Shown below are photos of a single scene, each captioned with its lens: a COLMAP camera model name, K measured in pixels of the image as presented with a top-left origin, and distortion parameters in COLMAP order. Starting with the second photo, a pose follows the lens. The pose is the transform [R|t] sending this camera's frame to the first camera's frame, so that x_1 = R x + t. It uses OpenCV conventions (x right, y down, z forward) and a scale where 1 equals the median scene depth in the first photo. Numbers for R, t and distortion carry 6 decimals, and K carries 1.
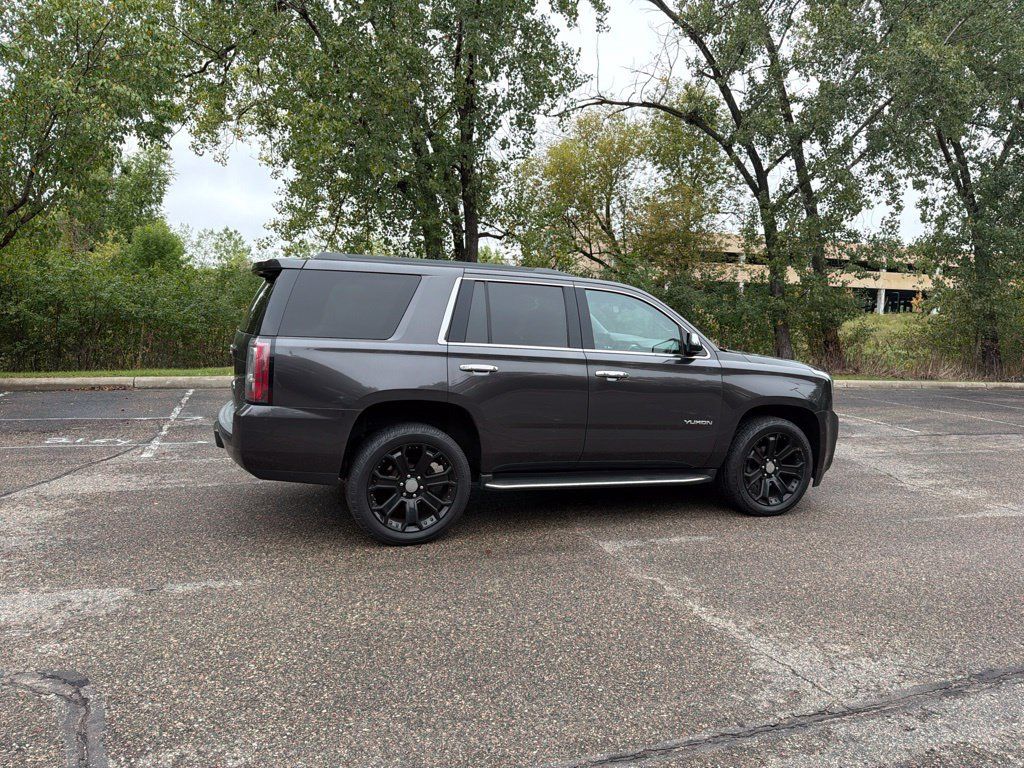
lens RADIAL K [[716.9, 0, 512.9], [0, 716.9, 386.8], [0, 0, 1]] dist [0.029688, -0.039530]
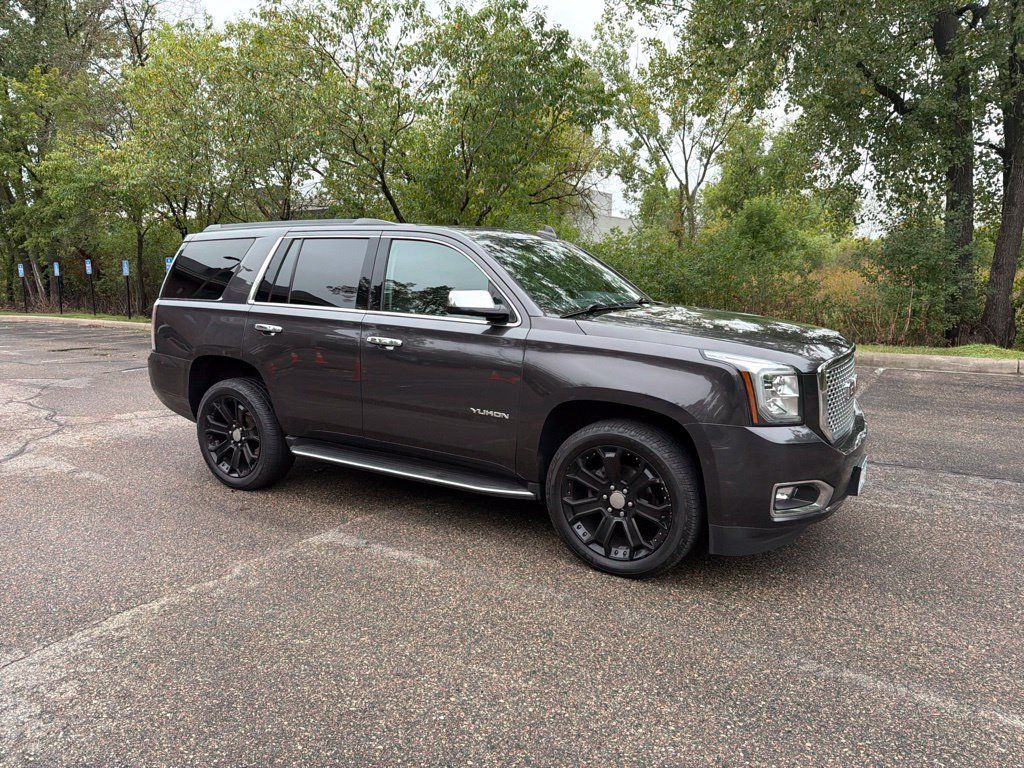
lens RADIAL K [[715.8, 0, 500.5], [0, 715.8, 386.5], [0, 0, 1]] dist [0.027106, -0.040464]
pose [[0.602239, 0.084803, -0.793799, 0.341544], [-0.051243, 0.996398, 0.067570, -0.010732], [0.796670, -0.000017, 0.604415, 0.233256]]
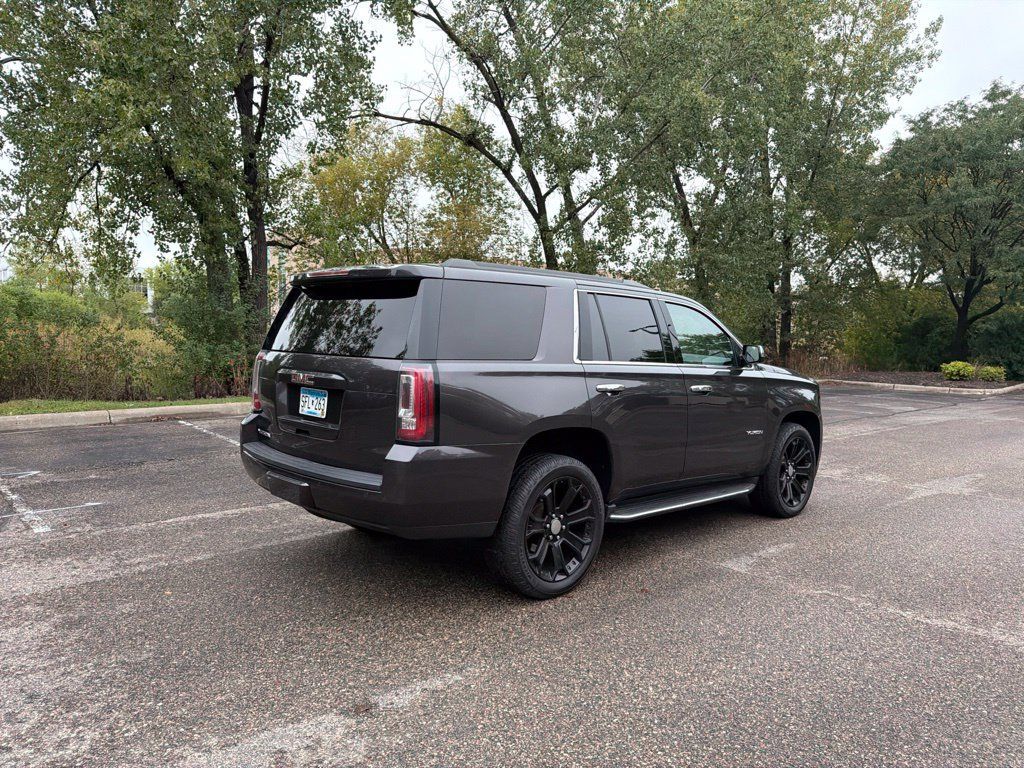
lens RADIAL K [[719.9, 0, 513.1], [0, 719.9, 377.7], [0, 0, 1]] dist [0.020060, -0.028179]
pose [[0.922615, -0.037882, 0.383857, -0.183320], [0.051350, 0.998370, -0.024894, -0.008253], [-0.382288, 0.042679, 0.923057, 0.073010]]
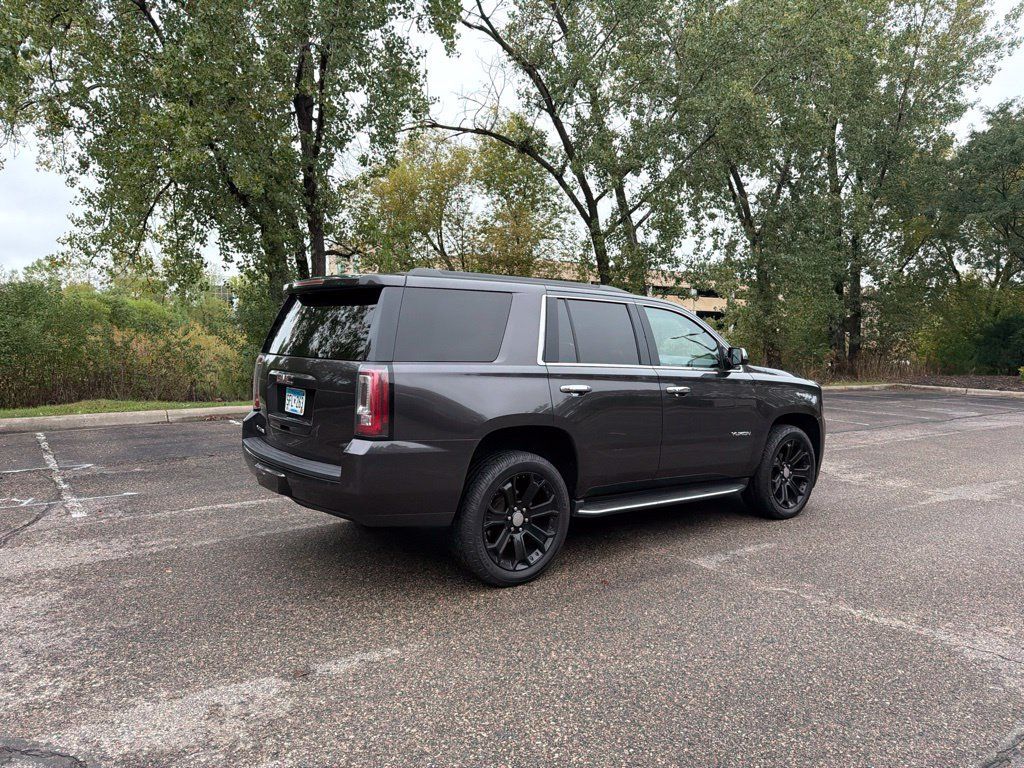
lens RADIAL K [[718.3, 0, 512.7], [0, 718.3, 377.7], [0, 0, 1]] dist [0.026858, -0.036258]
pose [[0.956351, -0.034862, 0.290133, -0.145028], [0.047026, 0.998278, -0.035059, -0.004071], [-0.288412, 0.047173, 0.956344, 0.038946]]
